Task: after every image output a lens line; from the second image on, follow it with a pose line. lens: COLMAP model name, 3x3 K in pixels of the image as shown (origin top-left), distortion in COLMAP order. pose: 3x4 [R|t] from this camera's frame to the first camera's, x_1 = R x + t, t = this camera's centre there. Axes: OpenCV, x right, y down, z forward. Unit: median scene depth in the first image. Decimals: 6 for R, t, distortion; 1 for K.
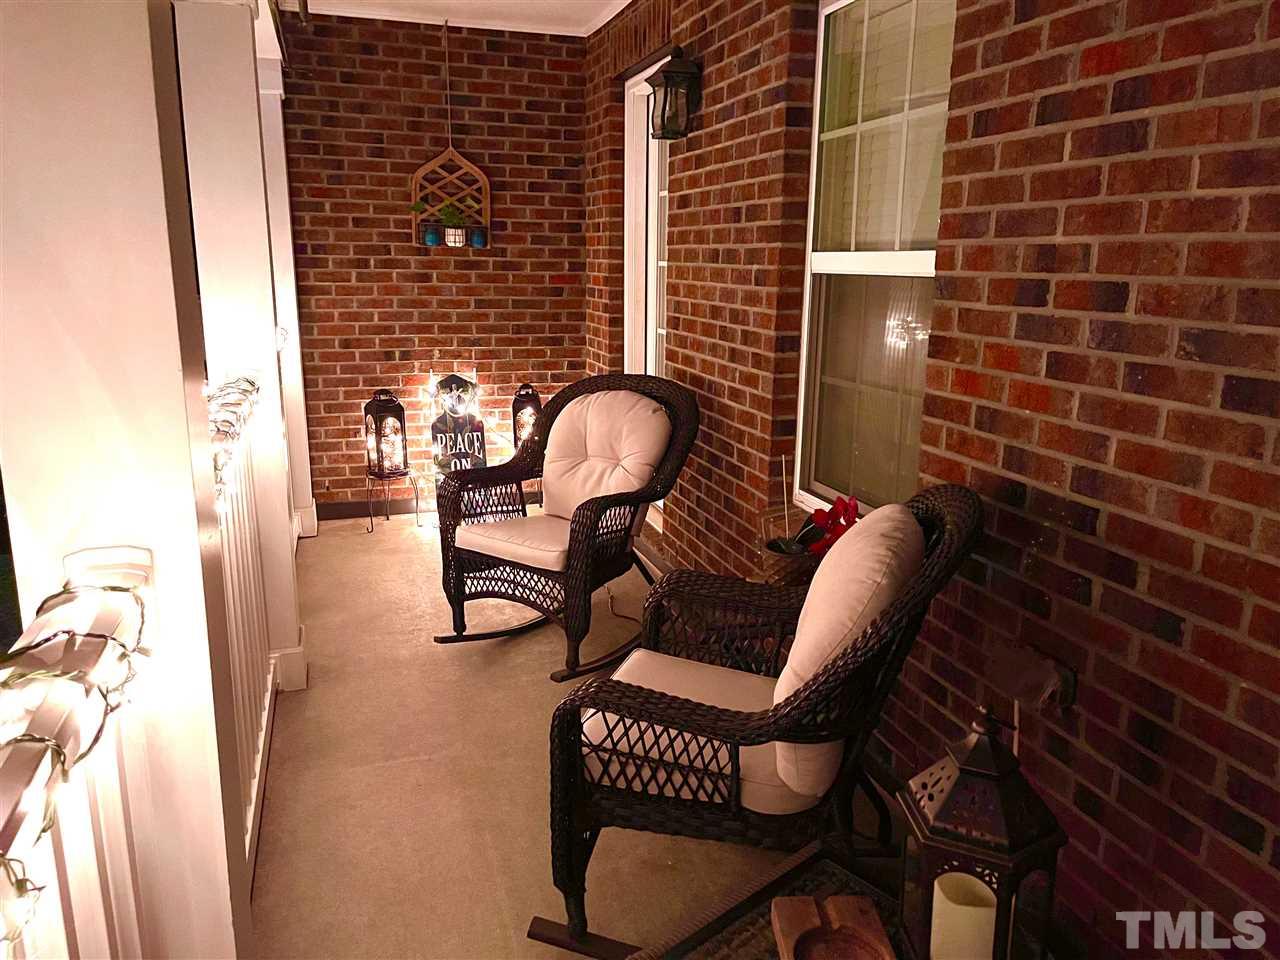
lens RADIAL K [[964.8, 0, 640.0], [0, 964.8, 480.0], [0, 0, 1]] dist [0.070813, -0.106543]
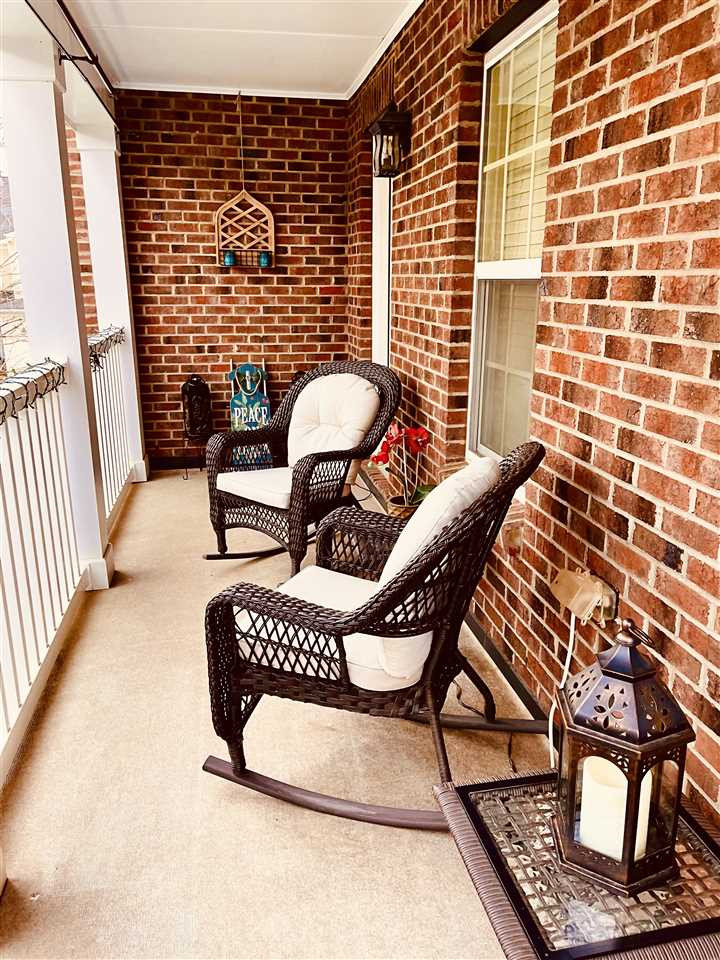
lens RADIAL K [[723.6, 0, 356.6], [0, 723.6, 486.8], [0, 0, 1]] dist [0.070813, -0.106543]
pose [[0.993305, 0.021715, -0.113458, 0.132159], [-0.015779, 0.998472, 0.052962, 0.010145], [0.114435, -0.050818, 0.992130, 0.019926]]
